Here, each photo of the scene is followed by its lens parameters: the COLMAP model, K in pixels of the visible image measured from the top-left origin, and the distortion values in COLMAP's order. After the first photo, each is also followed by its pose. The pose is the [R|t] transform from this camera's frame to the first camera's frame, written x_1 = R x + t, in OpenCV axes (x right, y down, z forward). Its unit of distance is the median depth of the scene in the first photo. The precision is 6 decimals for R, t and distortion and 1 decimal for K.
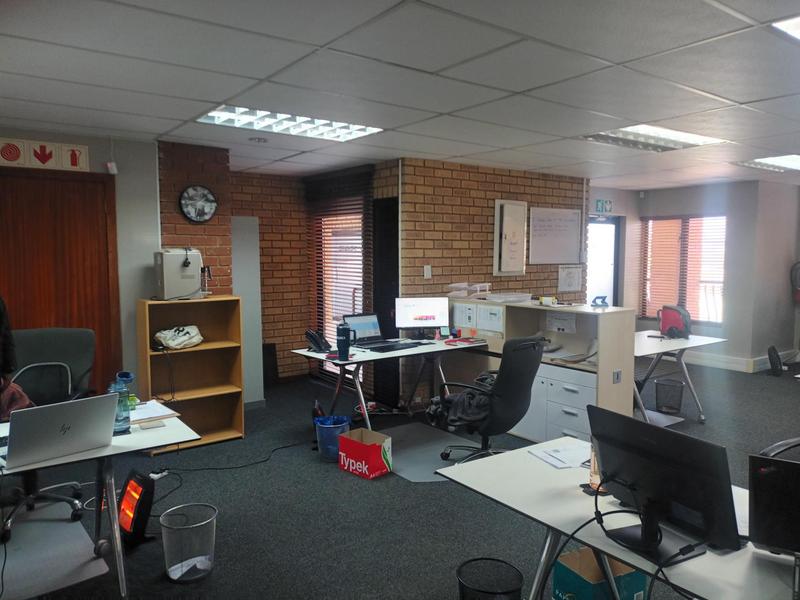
lens RADIAL K [[594.1, 0, 401.4], [0, 594.1, 301.0], [0, 0, 1]] dist [-0.003701, 0.002936]
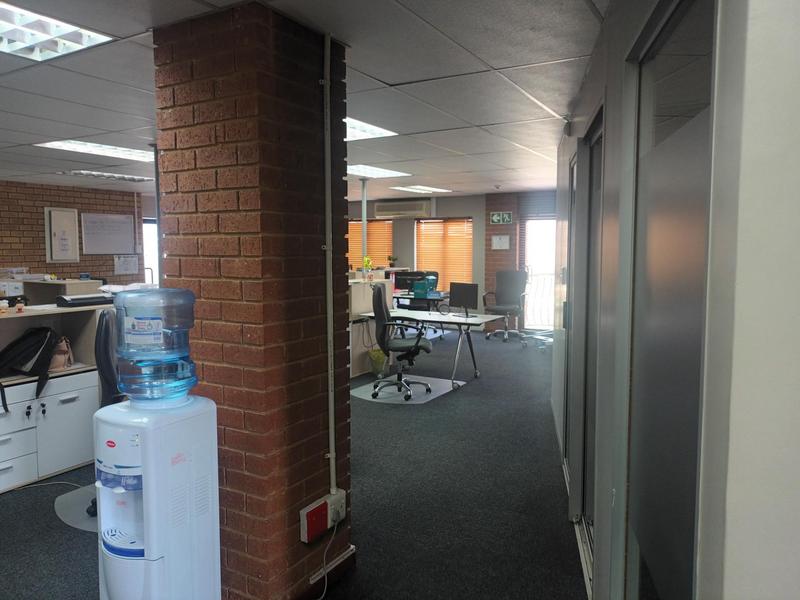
lens RADIAL K [[594.1, 0, 398.8], [0, 594.1, 297.4], [0, 0, 1]] dist [-0.003701, 0.002936]
pose [[0.922383, -0.032401, 0.384915, 0.361228], [0.031059, 0.999470, 0.009704, 0.047320], [-0.385026, 0.003004, 0.922901, -0.552688]]
